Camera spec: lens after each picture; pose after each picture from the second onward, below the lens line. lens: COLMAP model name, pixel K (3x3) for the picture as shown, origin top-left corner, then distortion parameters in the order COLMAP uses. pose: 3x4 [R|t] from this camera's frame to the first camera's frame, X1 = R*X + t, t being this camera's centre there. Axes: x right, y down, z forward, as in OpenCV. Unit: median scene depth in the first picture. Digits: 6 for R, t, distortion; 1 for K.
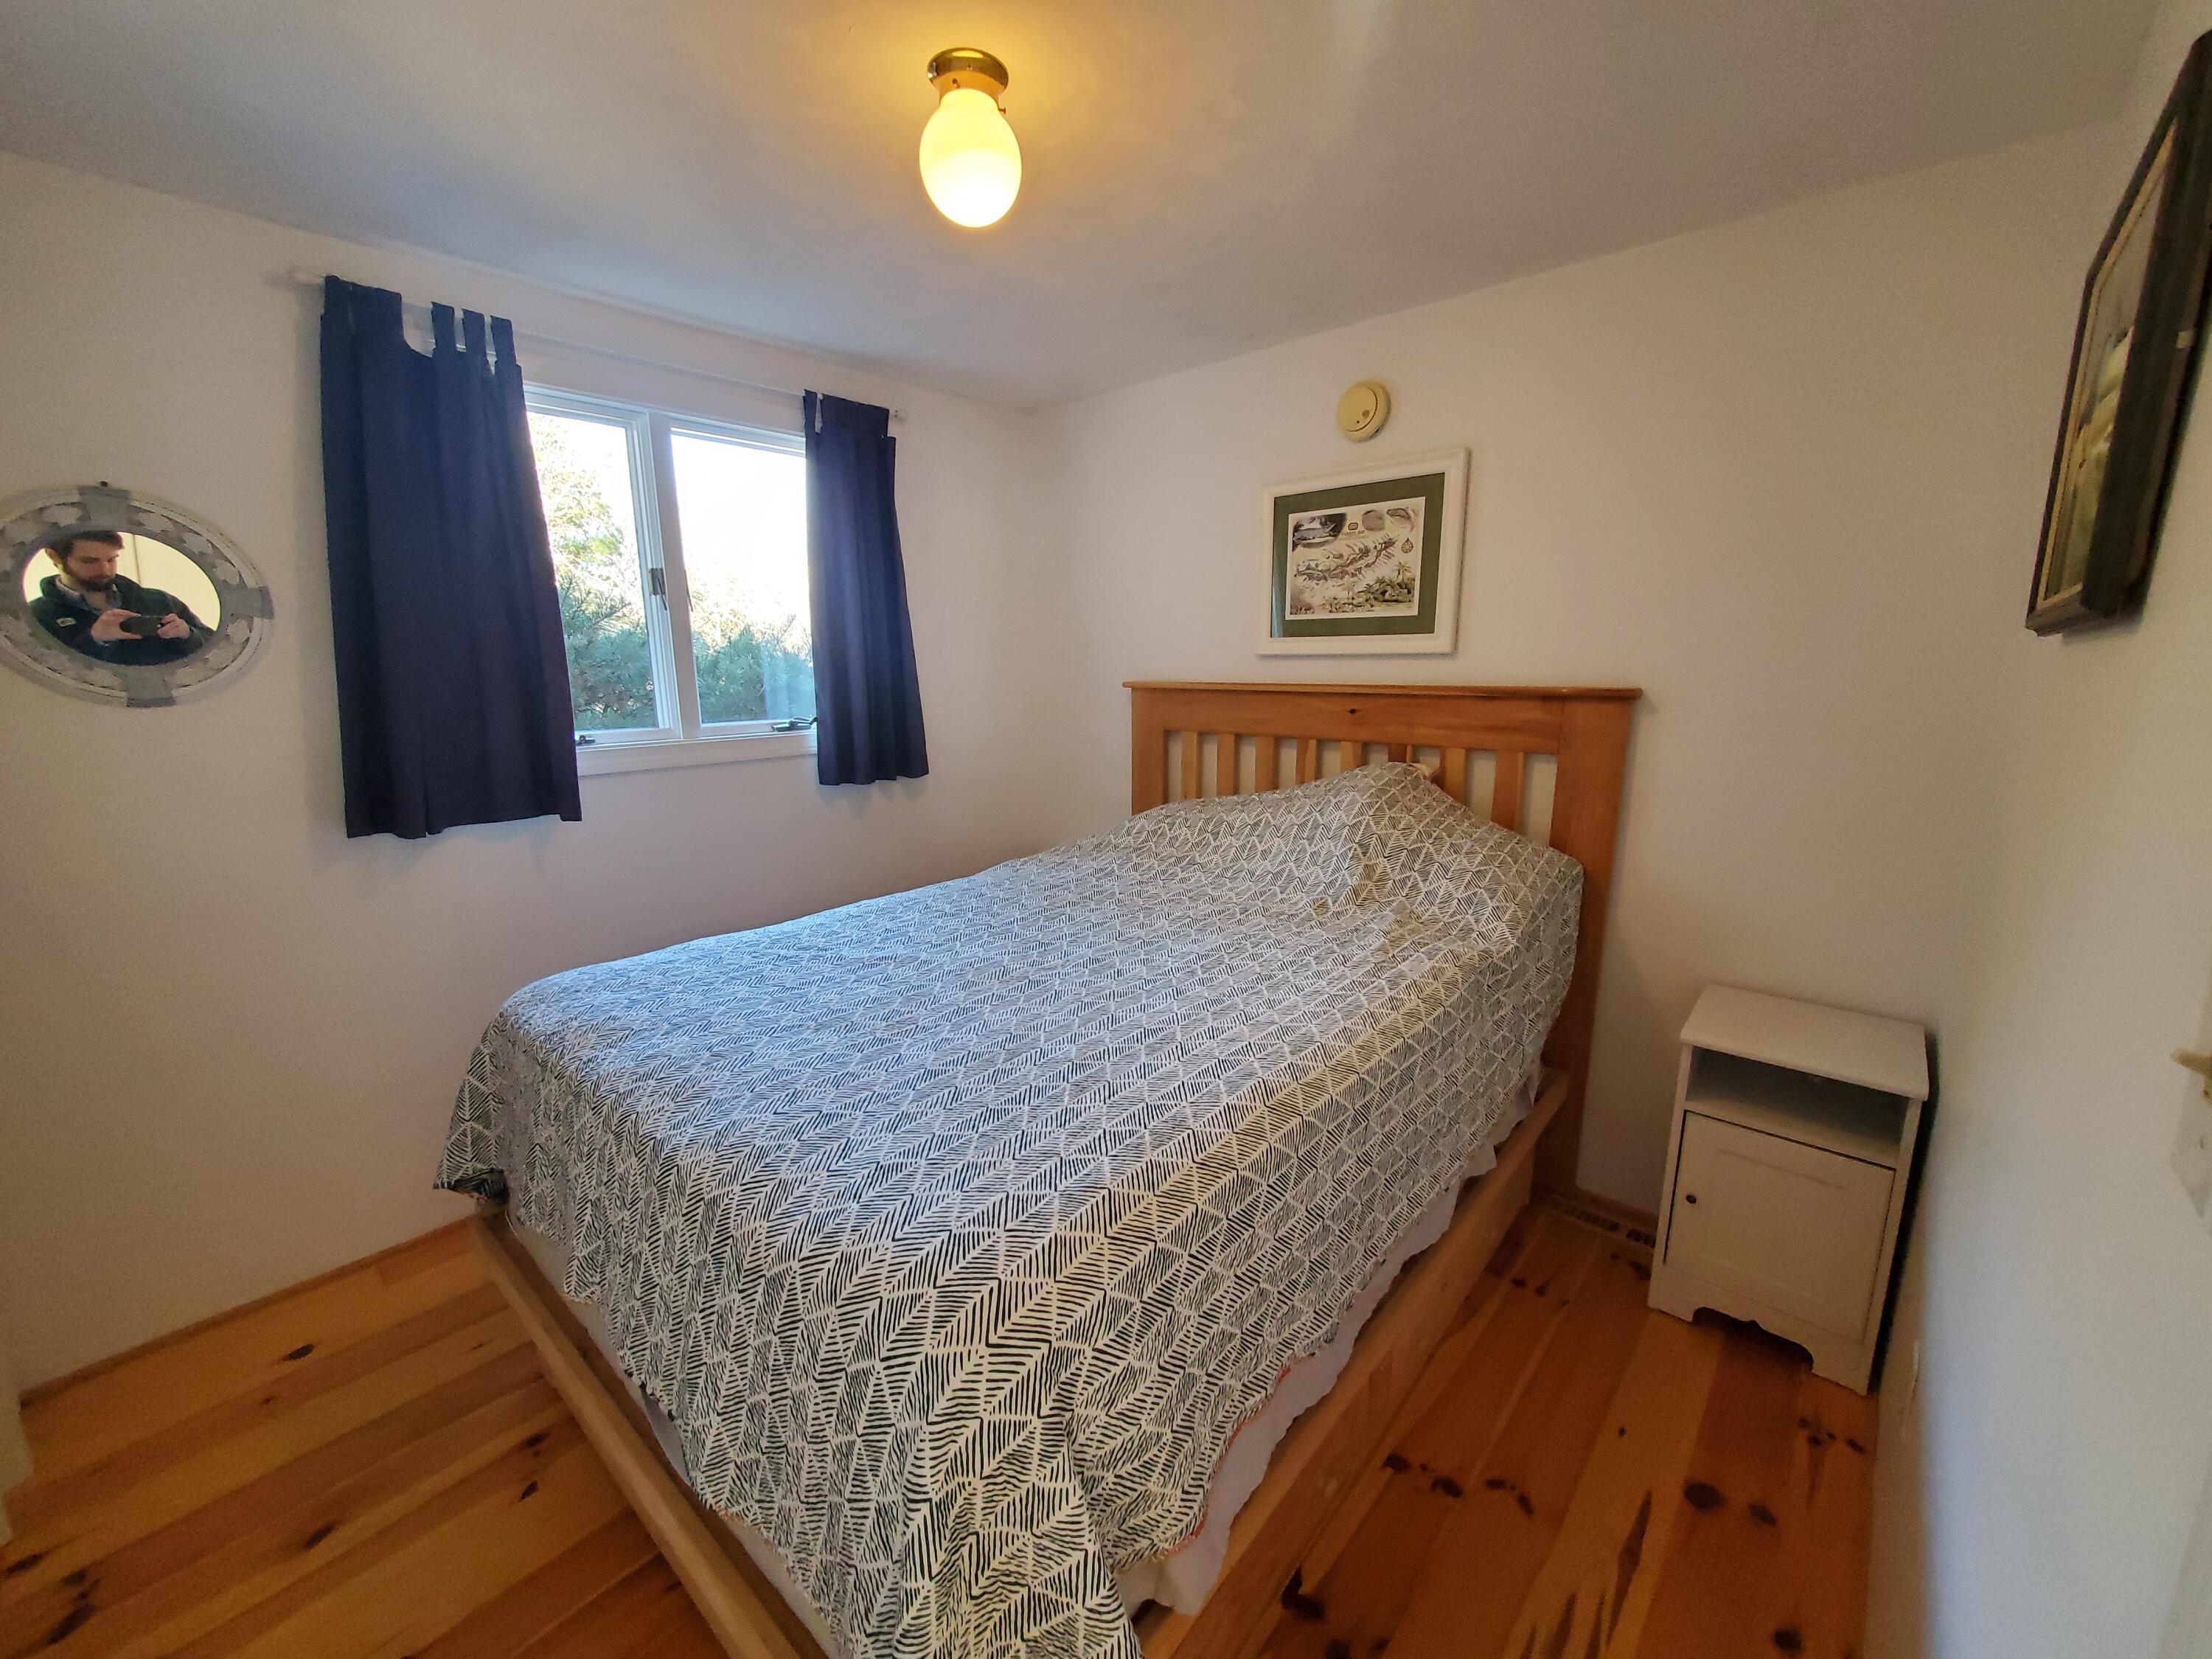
lens RADIAL K [[870.4, 0, 1106.5], [0, 870.4, 835.5], [0, 0, 1]] dist [0.000751, -0.000742]
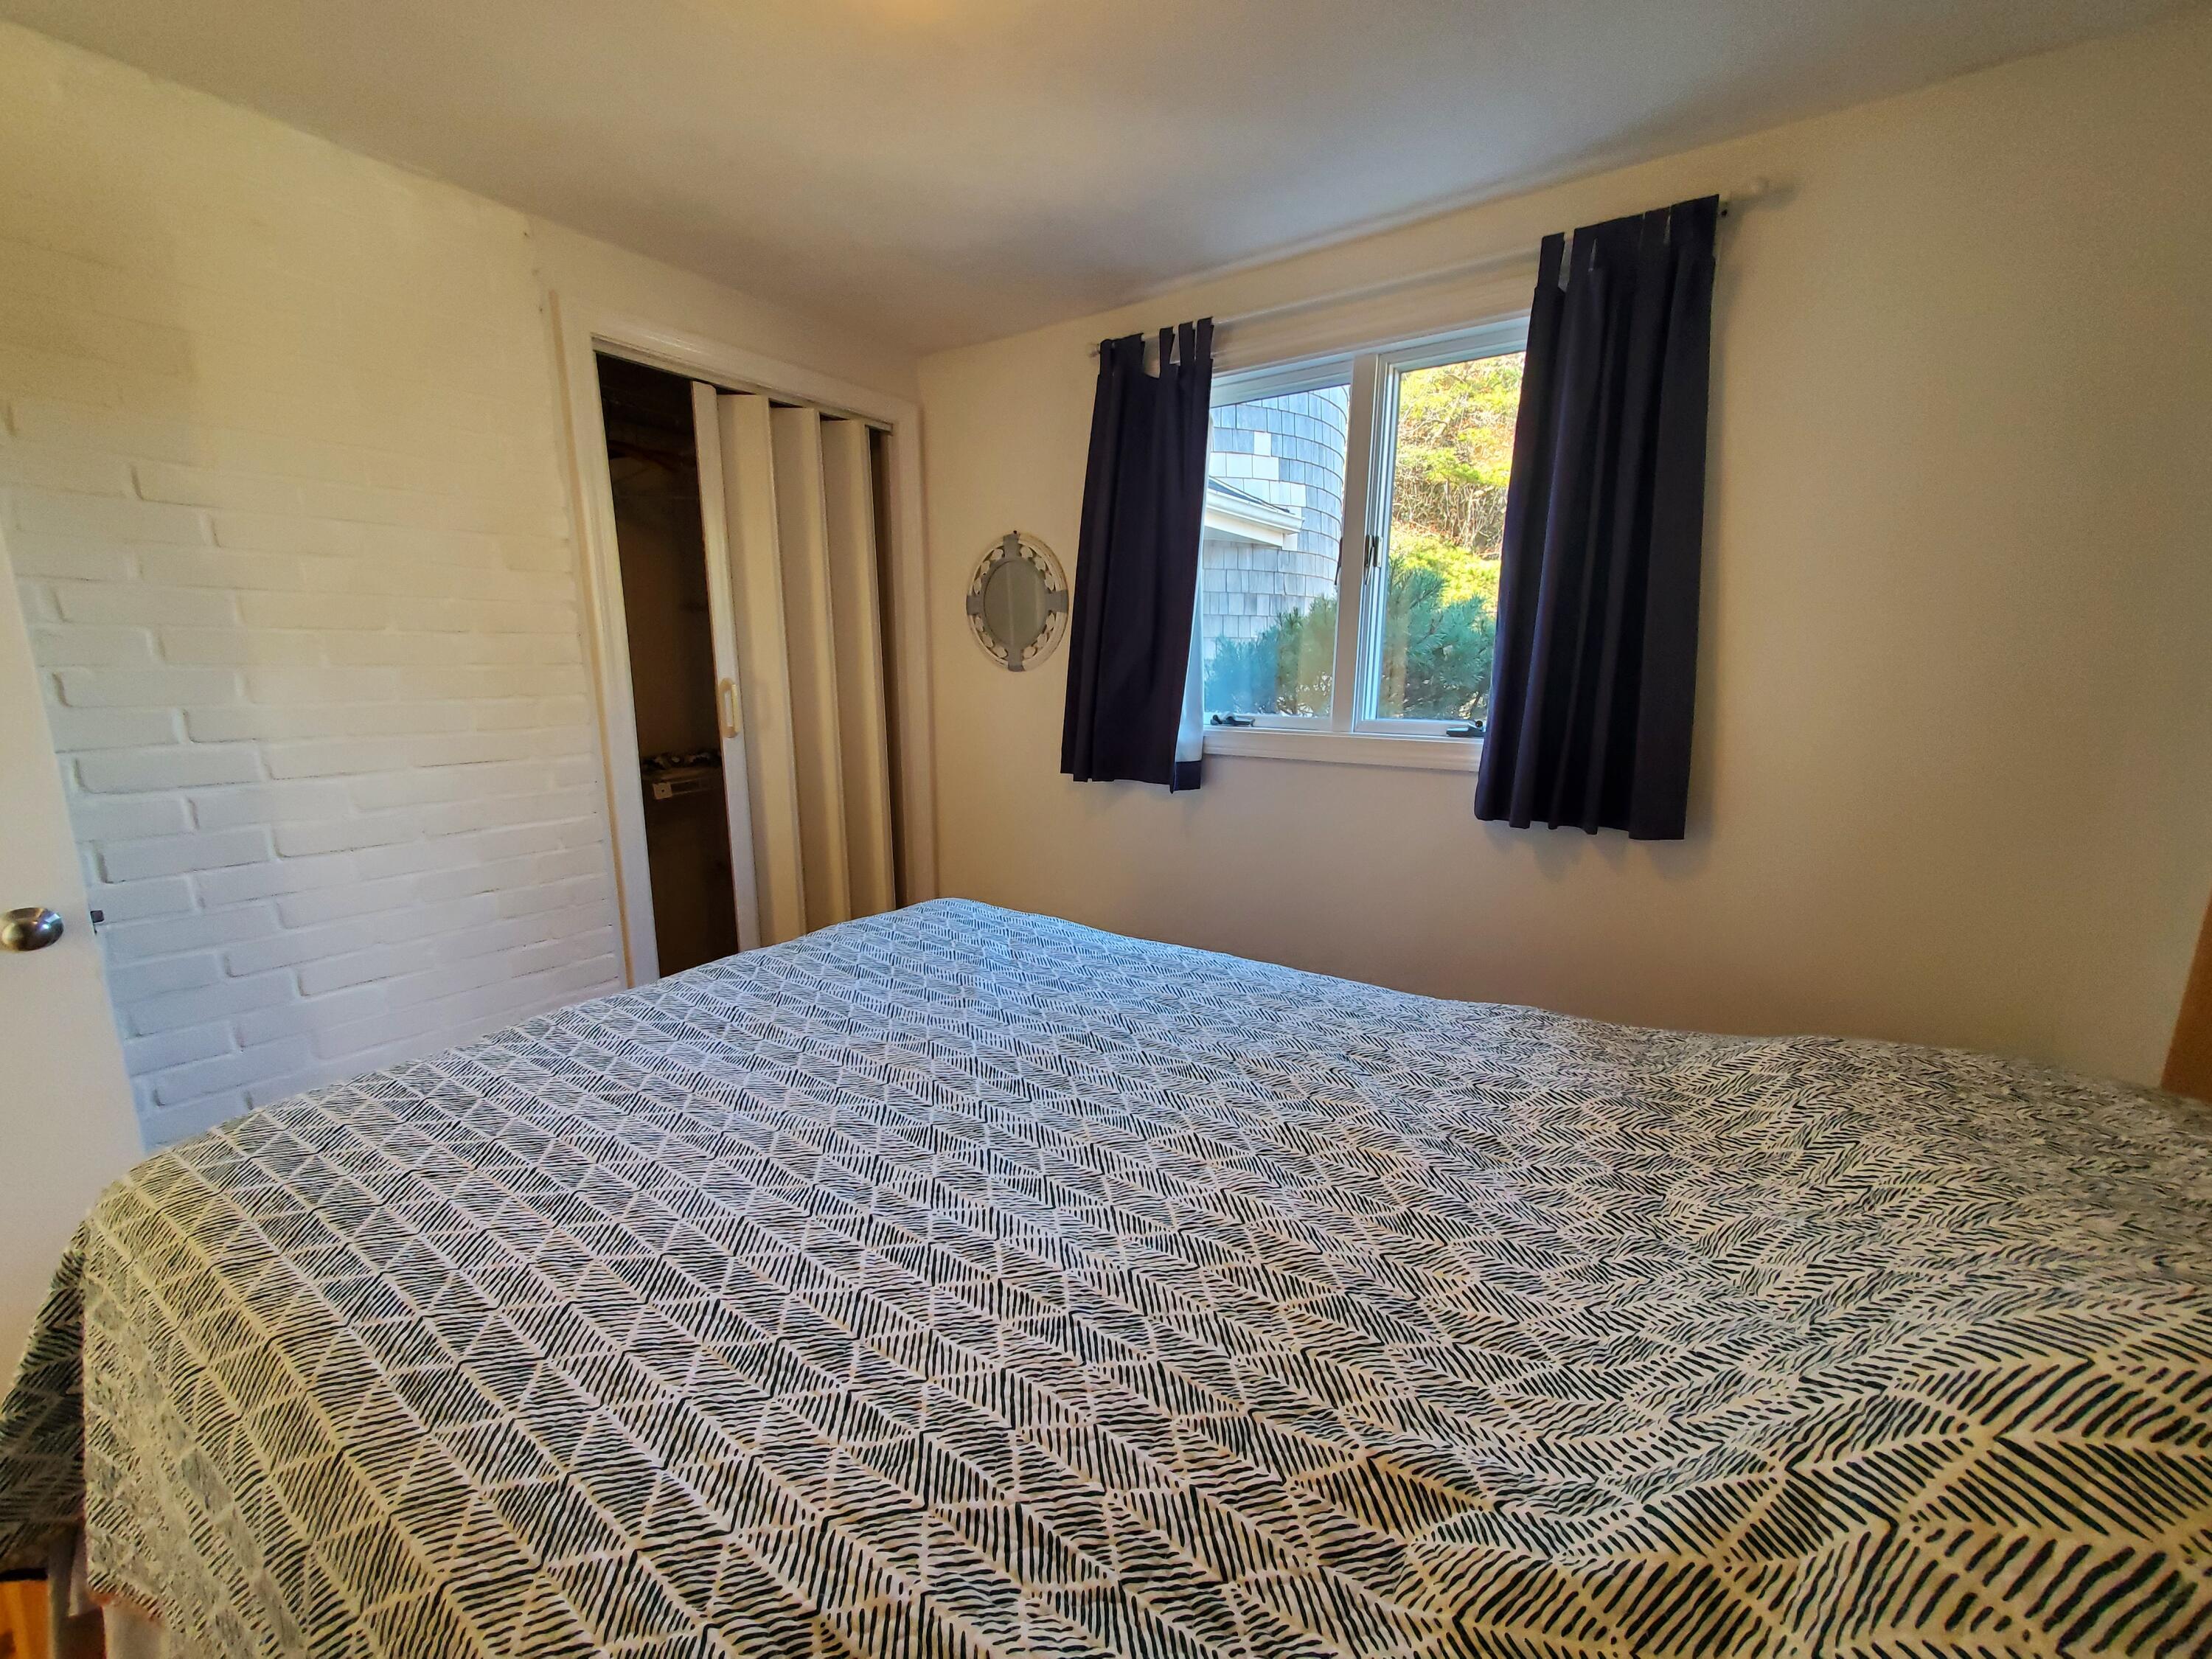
lens RADIAL K [[894.4, 0, 1105.8], [0, 894.4, 842.8], [0, 0, 1]] dist [0.000295, -0.000128]
pose [[0.102244, 0.217957, -0.970588, 0.410897], [-0.211362, 0.958182, 0.192906, -0.134369], [0.972045, 0.185422, 0.144036, 0.697675]]
